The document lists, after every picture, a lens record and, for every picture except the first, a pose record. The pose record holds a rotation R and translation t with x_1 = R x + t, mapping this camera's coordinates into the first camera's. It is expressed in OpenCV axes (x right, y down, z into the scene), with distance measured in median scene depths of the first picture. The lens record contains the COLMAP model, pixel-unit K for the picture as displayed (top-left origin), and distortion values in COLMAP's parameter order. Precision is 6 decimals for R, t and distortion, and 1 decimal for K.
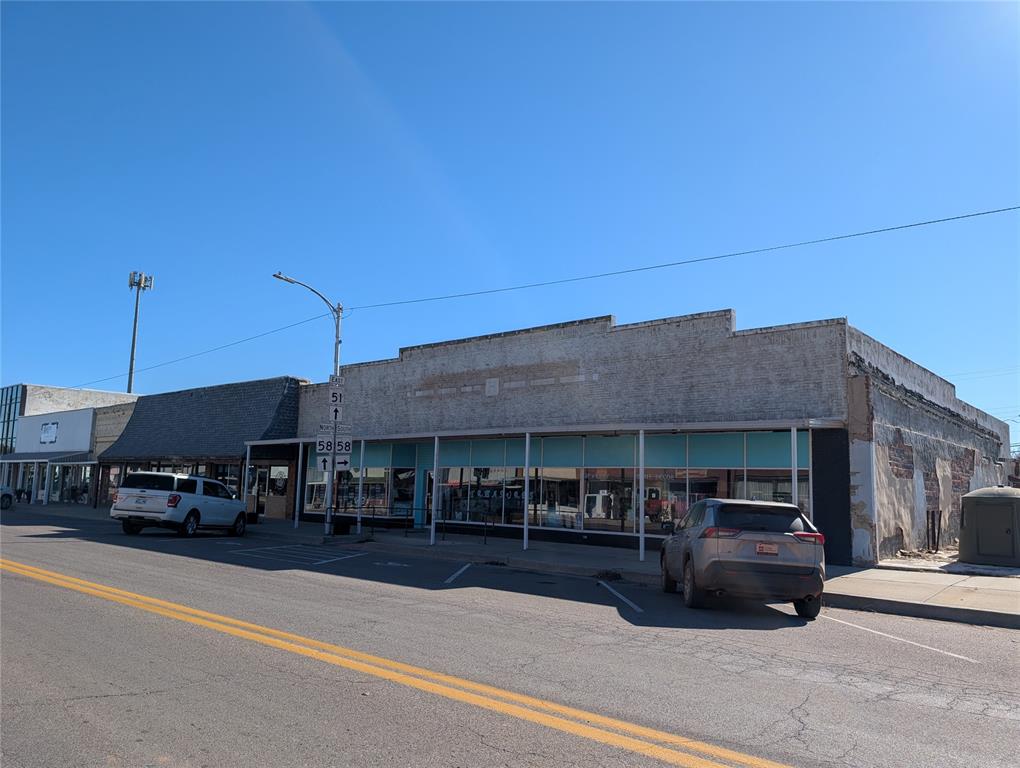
lens RADIAL K [[717.4, 0, 516.0], [0, 717.4, 428.2], [0, 0, 1]] dist [0.027646, -0.016727]
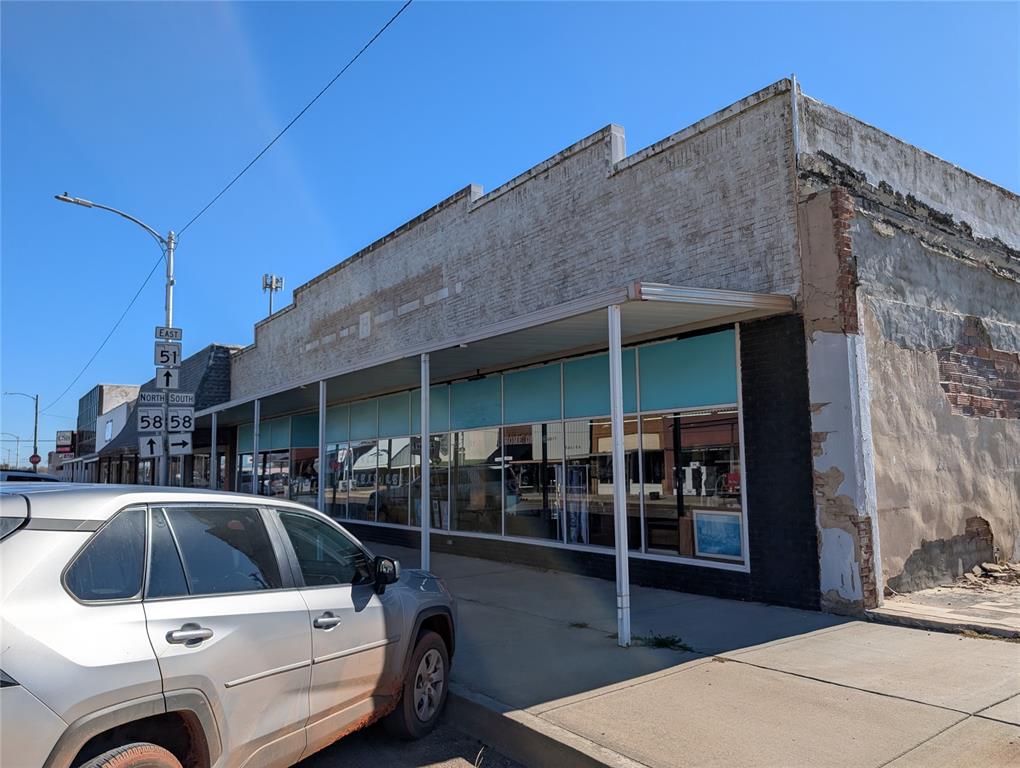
lens RADIAL K [[717.4, 0, 514.9], [0, 717.4, 412.6], [0, 0, 1]] dist [0.027646, -0.016727]
pose [[0.972100, -0.062406, -0.226112, 0.285308], [0.064244, 0.997934, 0.000774, 0.039890], [0.225596, -0.015279, 0.974101, 0.378845]]
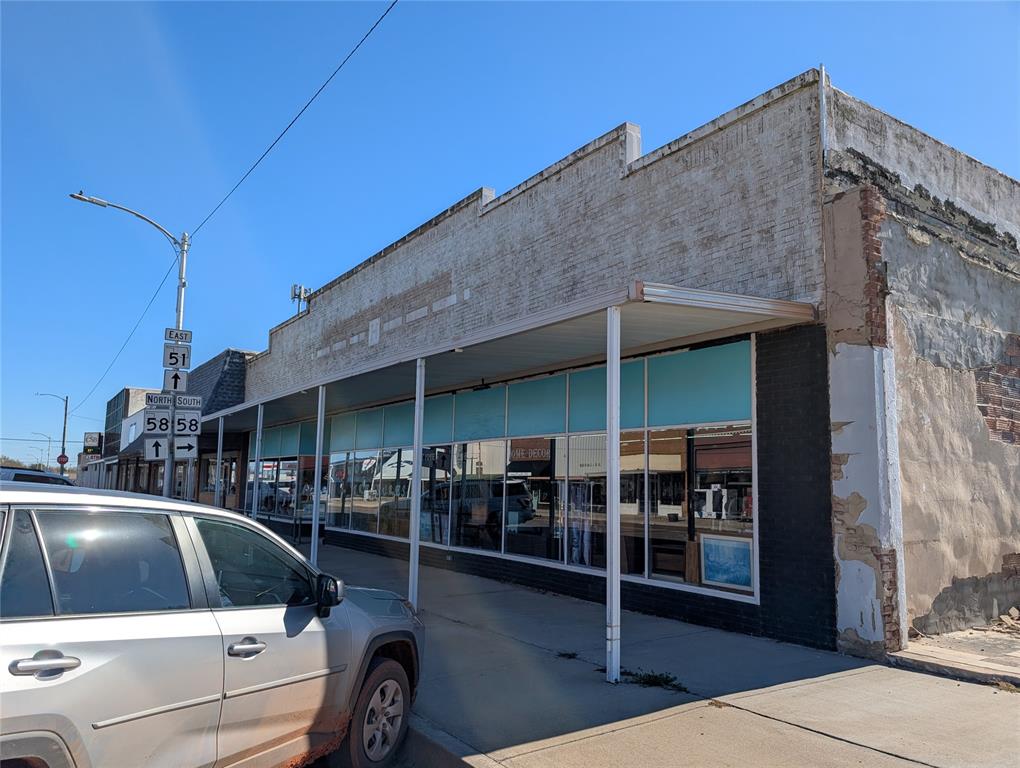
lens RADIAL K [[717.4, 0, 507.5], [0, 717.4, 420.1], [0, 0, 1]] dist [0.027646, -0.016727]
pose [[0.963202, -0.035204, -0.266464, 0.292938], [0.032939, 0.999373, -0.012964, 0.043389], [0.266753, 0.003710, 0.963758, 0.405811]]
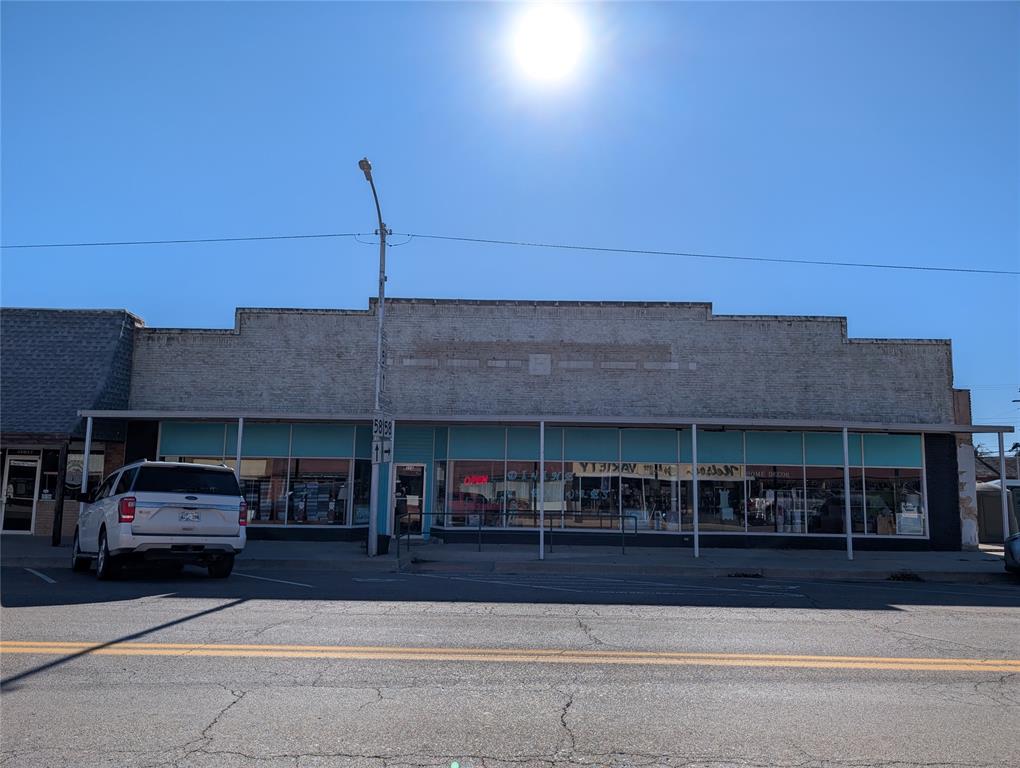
lens RADIAL K [[717.4, 0, 501.3], [0, 717.4, 433.8], [0, 0, 1]] dist [0.027646, -0.016727]
pose [[0.771148, 0.037354, 0.635559, -0.646609], [-0.049692, 0.998763, 0.001592, 0.025937], [-0.634713, -0.032810, 0.772051, 0.417615]]
